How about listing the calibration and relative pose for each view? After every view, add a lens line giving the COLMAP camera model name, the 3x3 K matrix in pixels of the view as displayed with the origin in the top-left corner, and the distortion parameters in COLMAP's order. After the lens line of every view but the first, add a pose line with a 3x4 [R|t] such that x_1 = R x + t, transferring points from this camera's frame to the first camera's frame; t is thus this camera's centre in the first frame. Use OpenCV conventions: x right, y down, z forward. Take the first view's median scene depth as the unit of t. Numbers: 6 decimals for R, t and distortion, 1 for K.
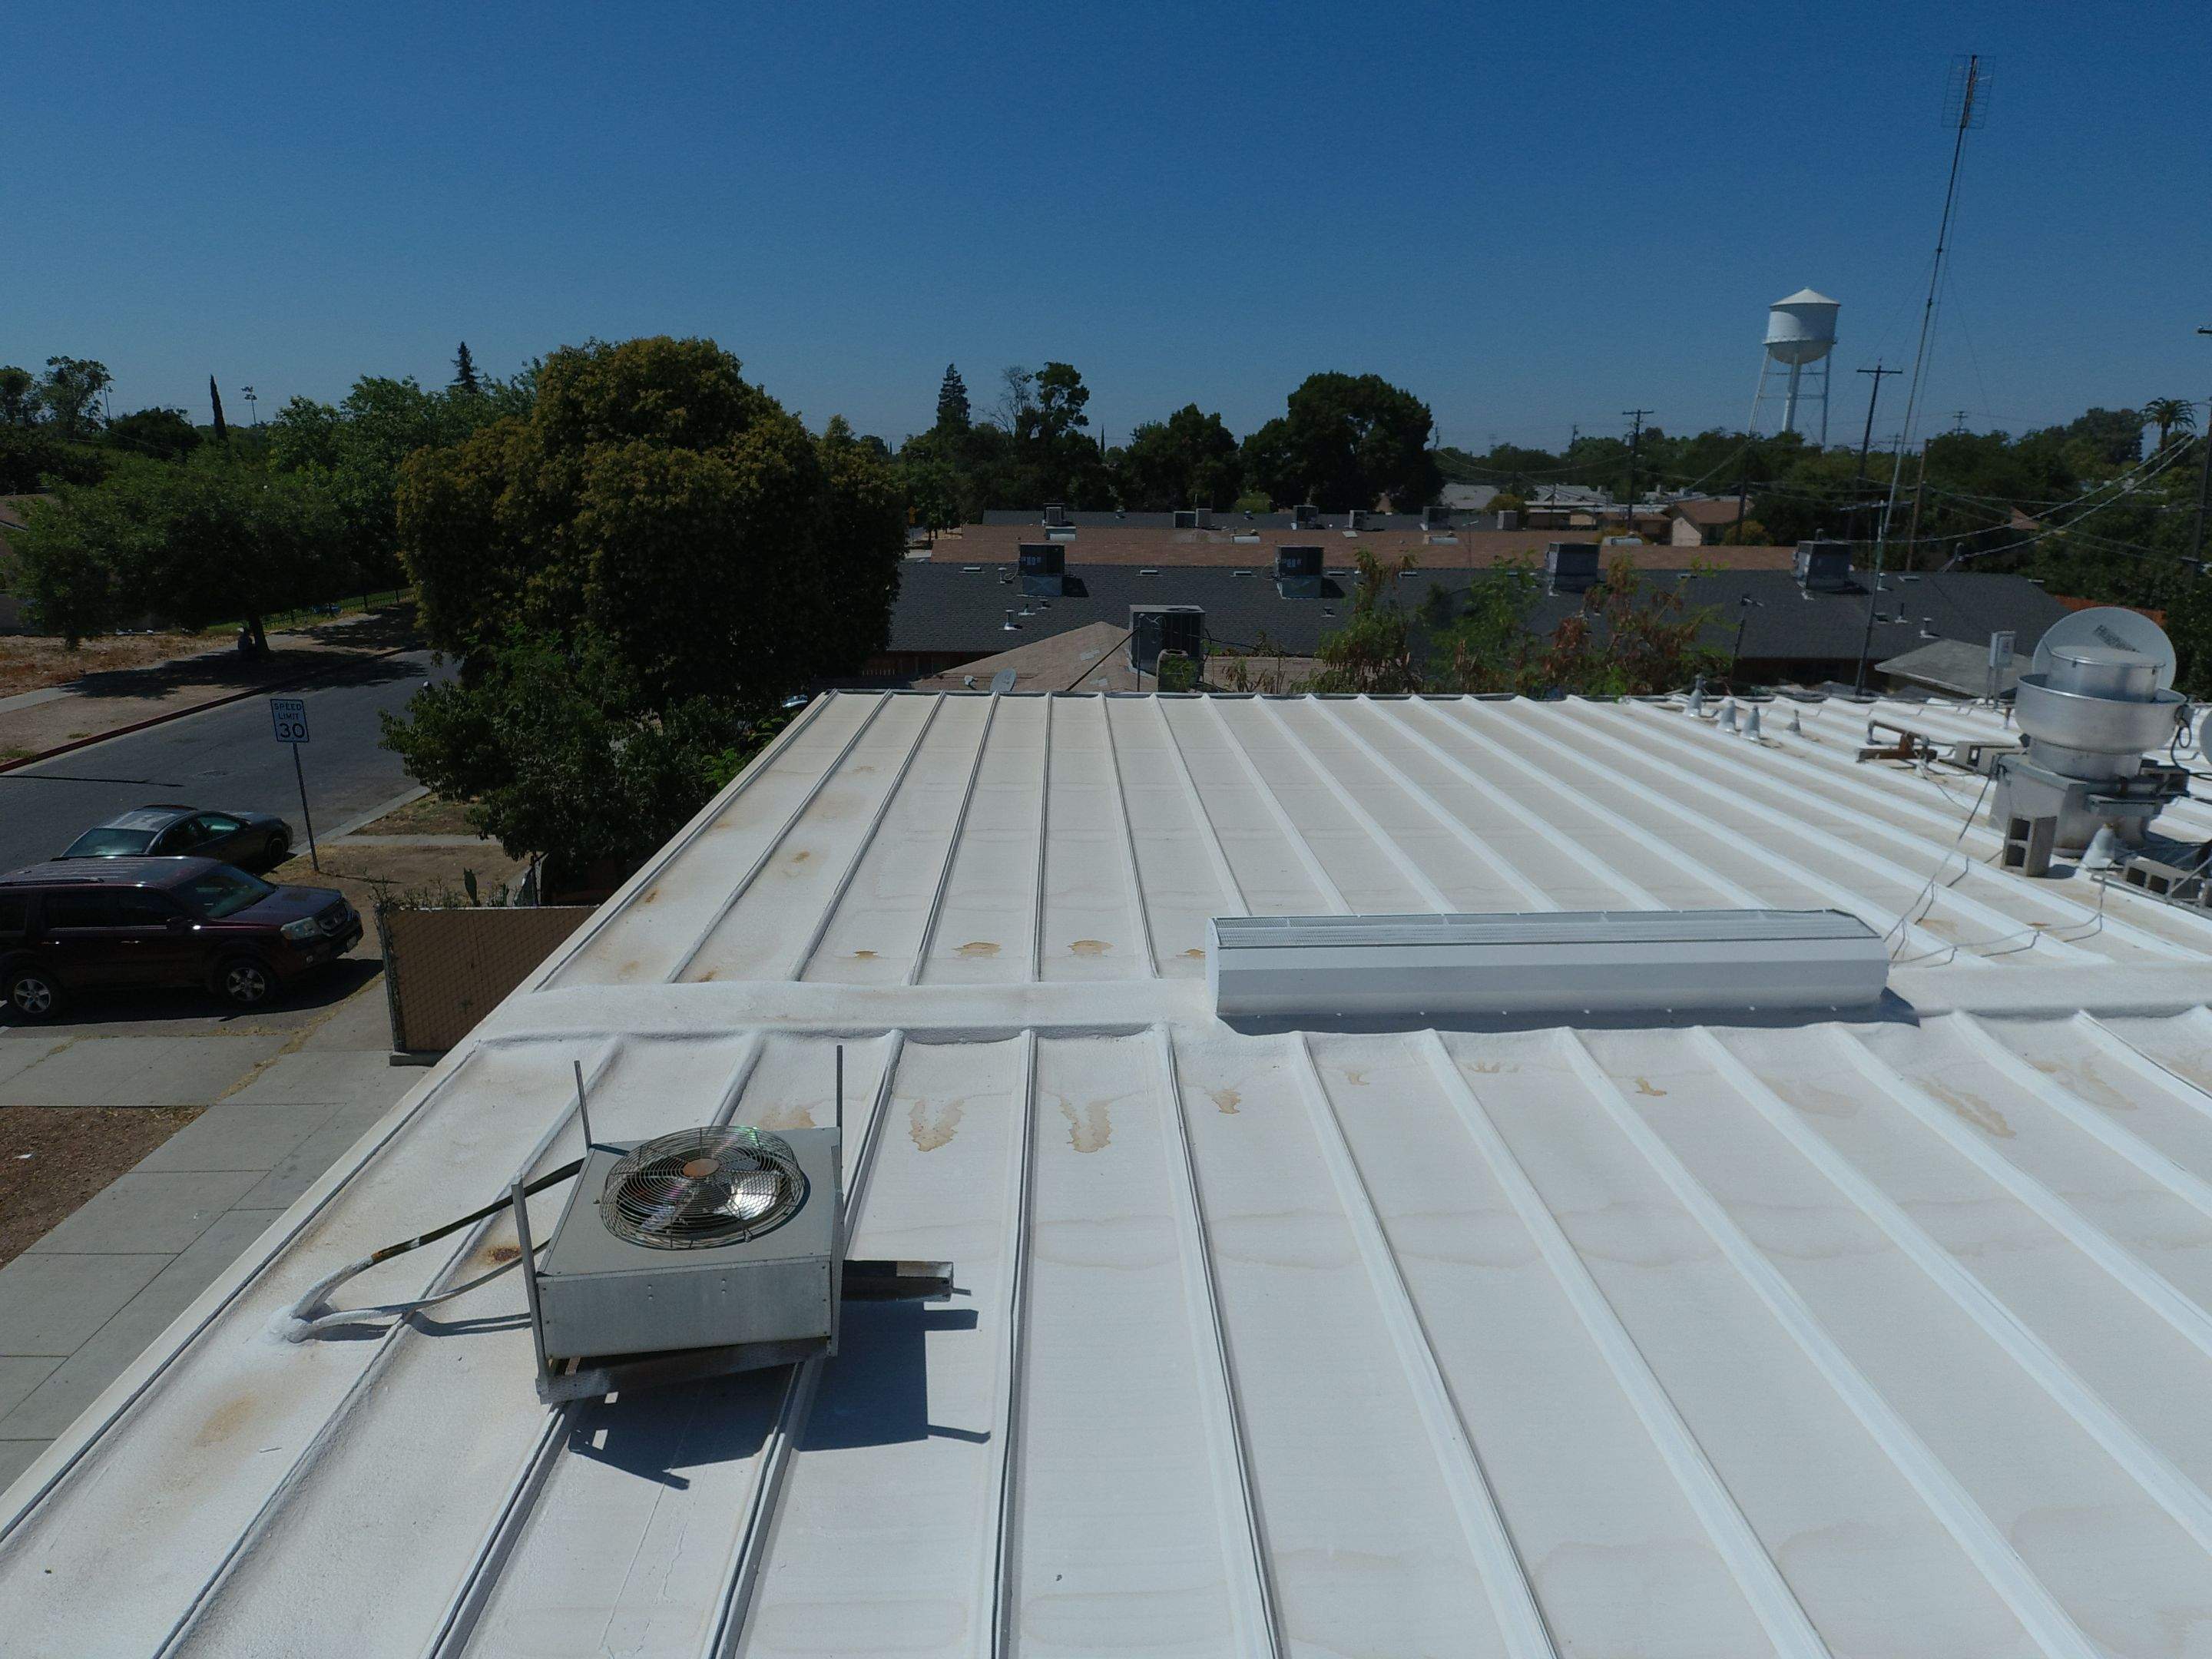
lens RADIAL K [[1316.6, 0, 1106.0], [0, 1316.6, 829.5], [0, 0, 1]] dist [0.066557, -0.086870]
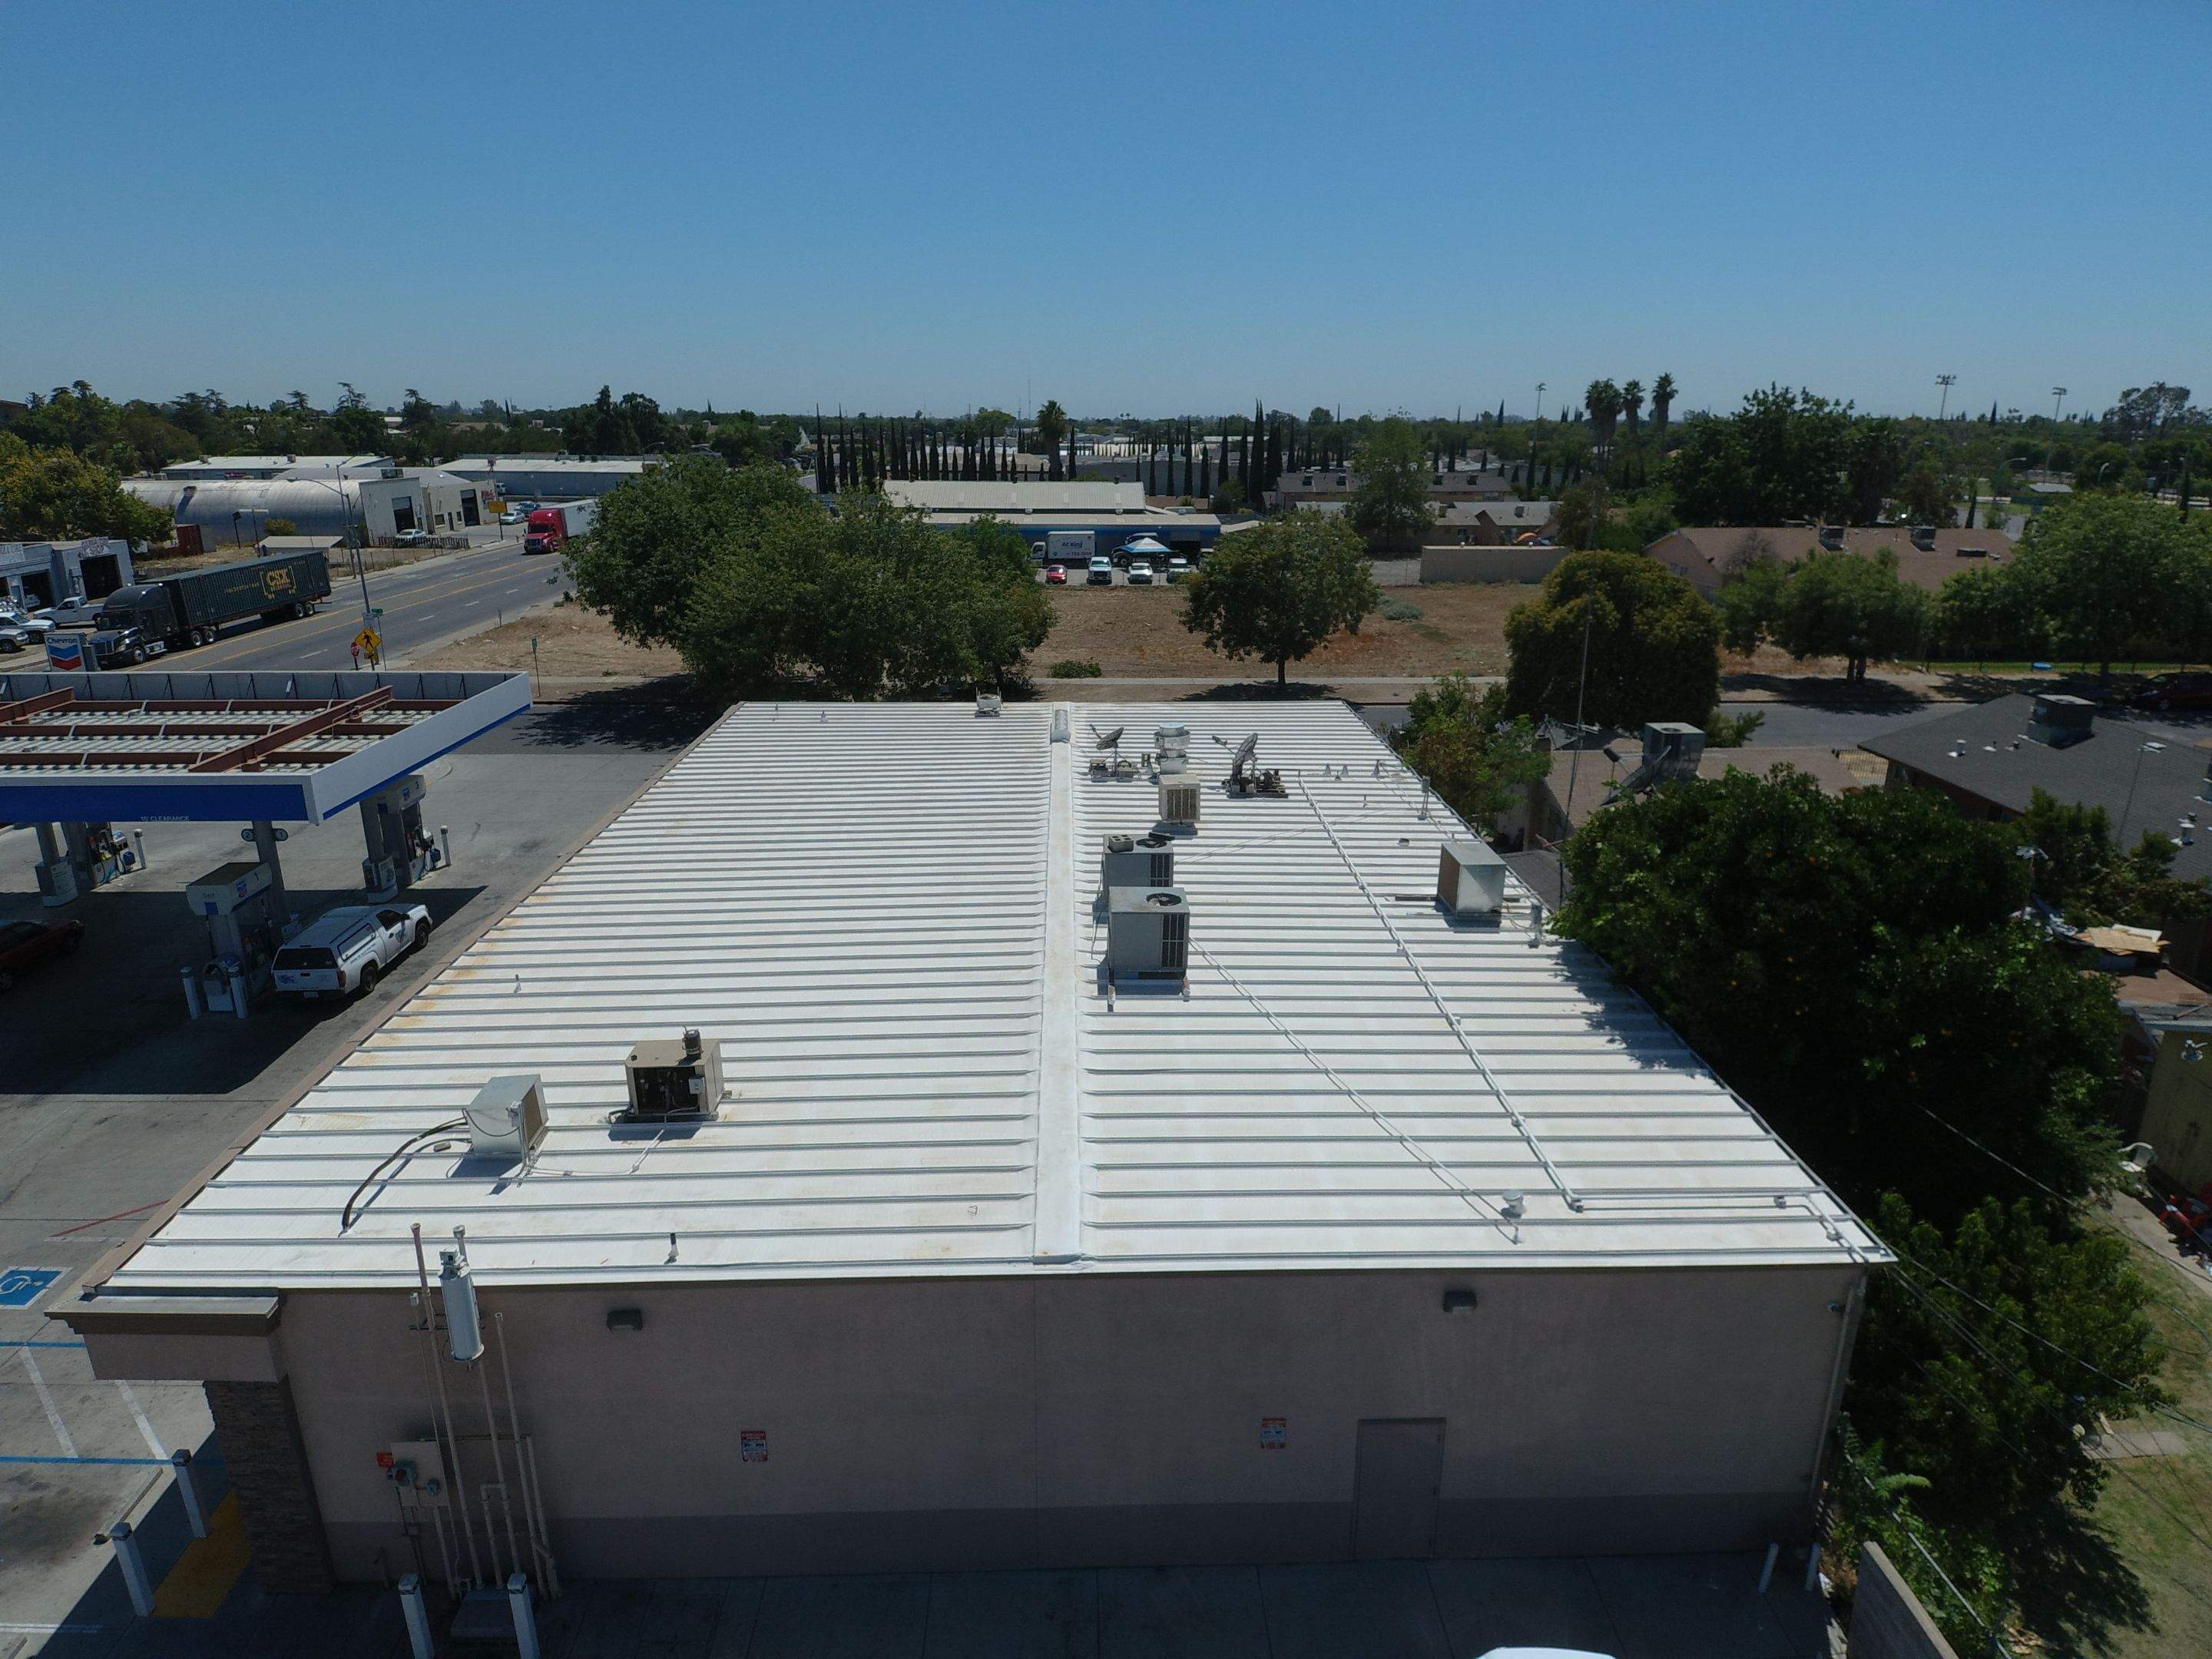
lens RADIAL K [[1296.7, 0, 1106.0], [0, 1296.7, 829.5], [0, 0, 1]] dist [0.067971, -0.082191]
pose [[-0.008161, 0.283645, -0.958895, 0.839252], [-0.266468, 0.923636, 0.275483, -0.157606], [0.963809, 0.257762, 0.068045, 0.124768]]
